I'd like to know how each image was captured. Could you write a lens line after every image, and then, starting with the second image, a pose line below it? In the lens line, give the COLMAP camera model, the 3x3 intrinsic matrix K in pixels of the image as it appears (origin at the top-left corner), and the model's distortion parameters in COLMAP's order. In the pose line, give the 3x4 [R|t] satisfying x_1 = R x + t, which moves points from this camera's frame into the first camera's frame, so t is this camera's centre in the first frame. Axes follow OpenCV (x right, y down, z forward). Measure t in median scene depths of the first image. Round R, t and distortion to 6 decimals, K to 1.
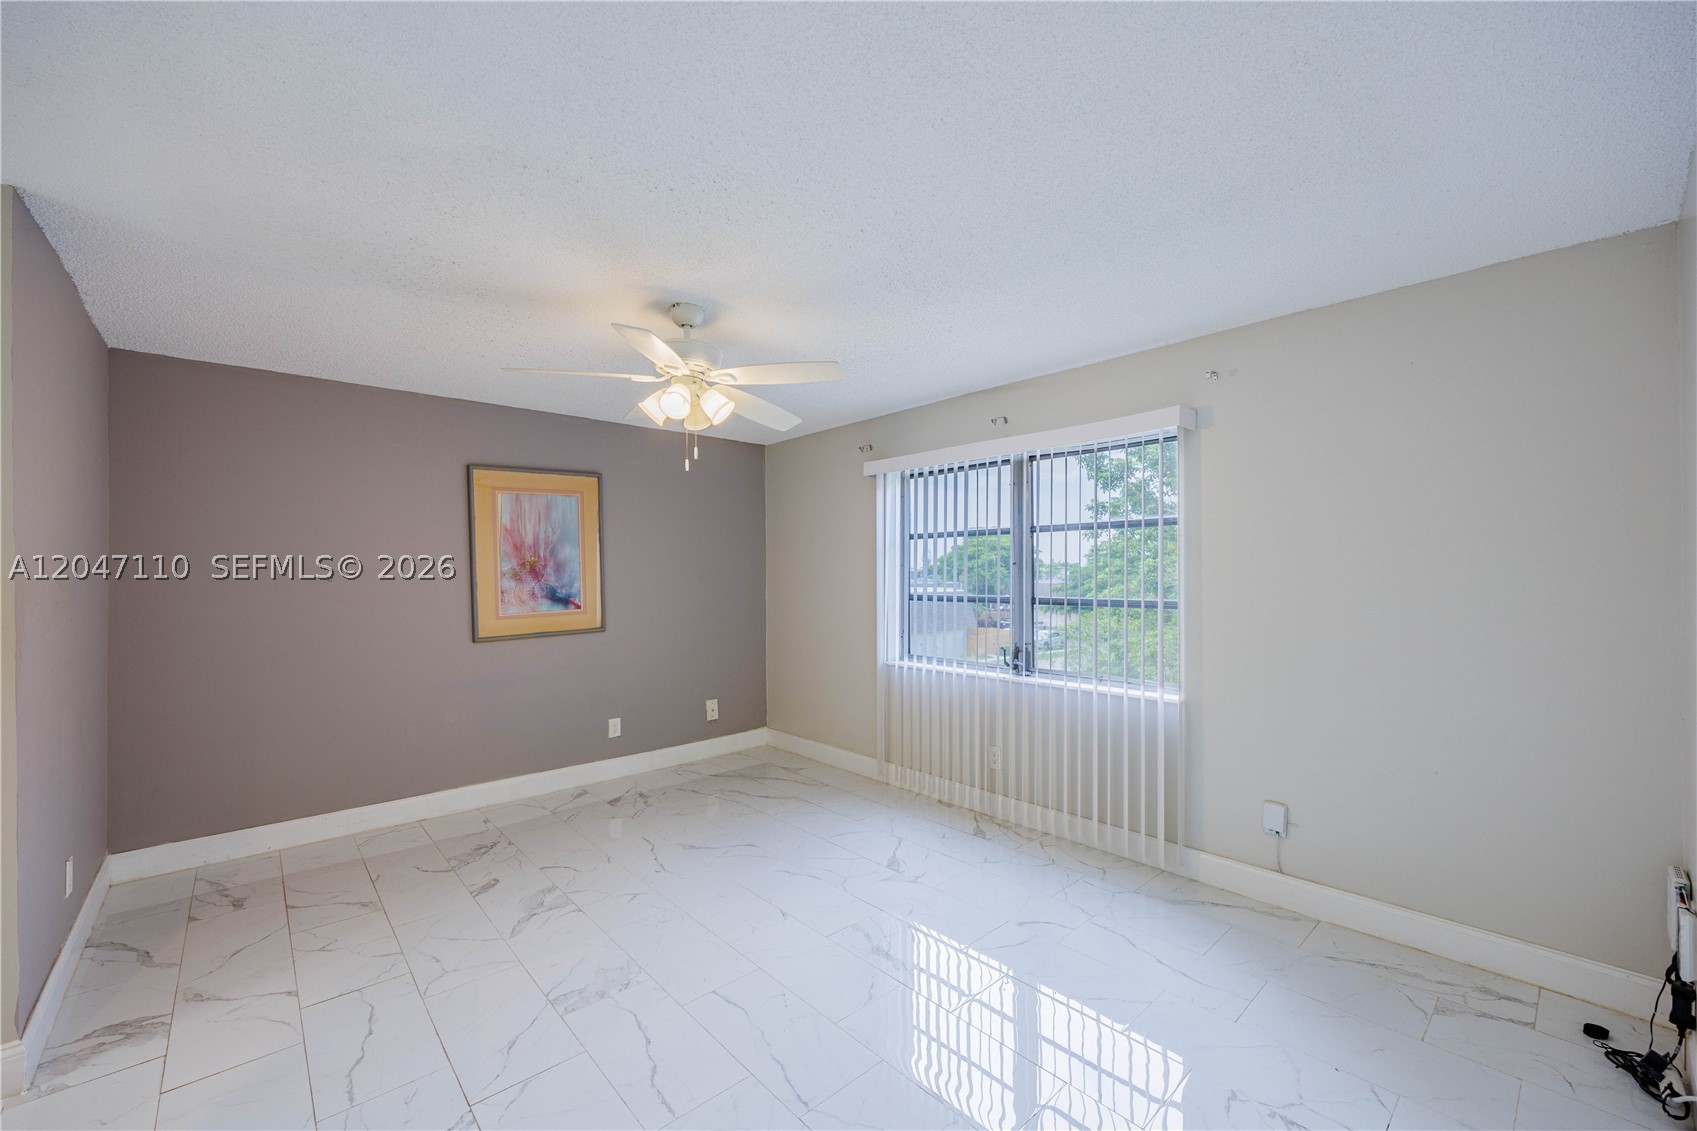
lens RADIAL K [[677.6, 0, 846.7], [0, 677.6, 568.1], [0, 0, 1]] dist [-0.001371, 0.000009]
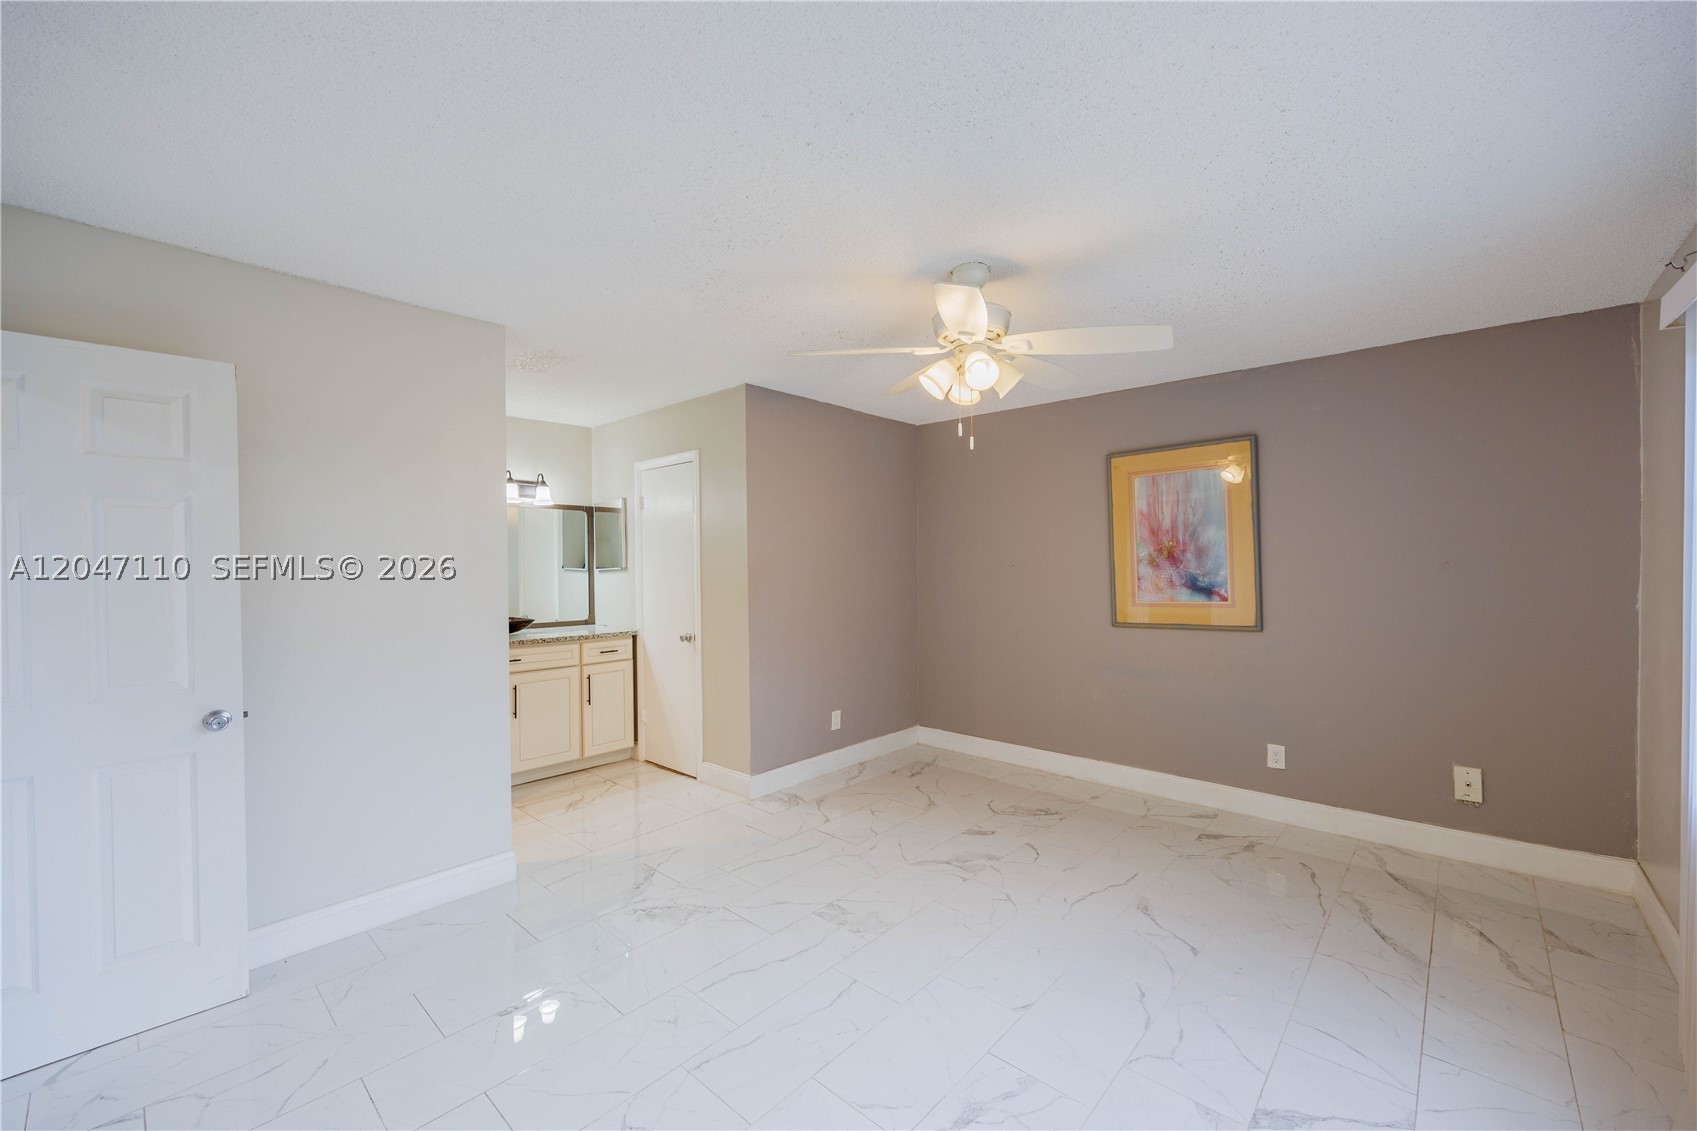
lens RADIAL K [[677.6, 0, 846.7], [0, 677.6, 568.1], [0, 0, 1]] dist [-0.001371, 0.000009]
pose [[0.097302, 0.014708, -0.995146, 0.414046], [0.014742, 0.999760, 0.016218, -0.001752], [0.995146, -0.016249, 0.097062, 0.469482]]
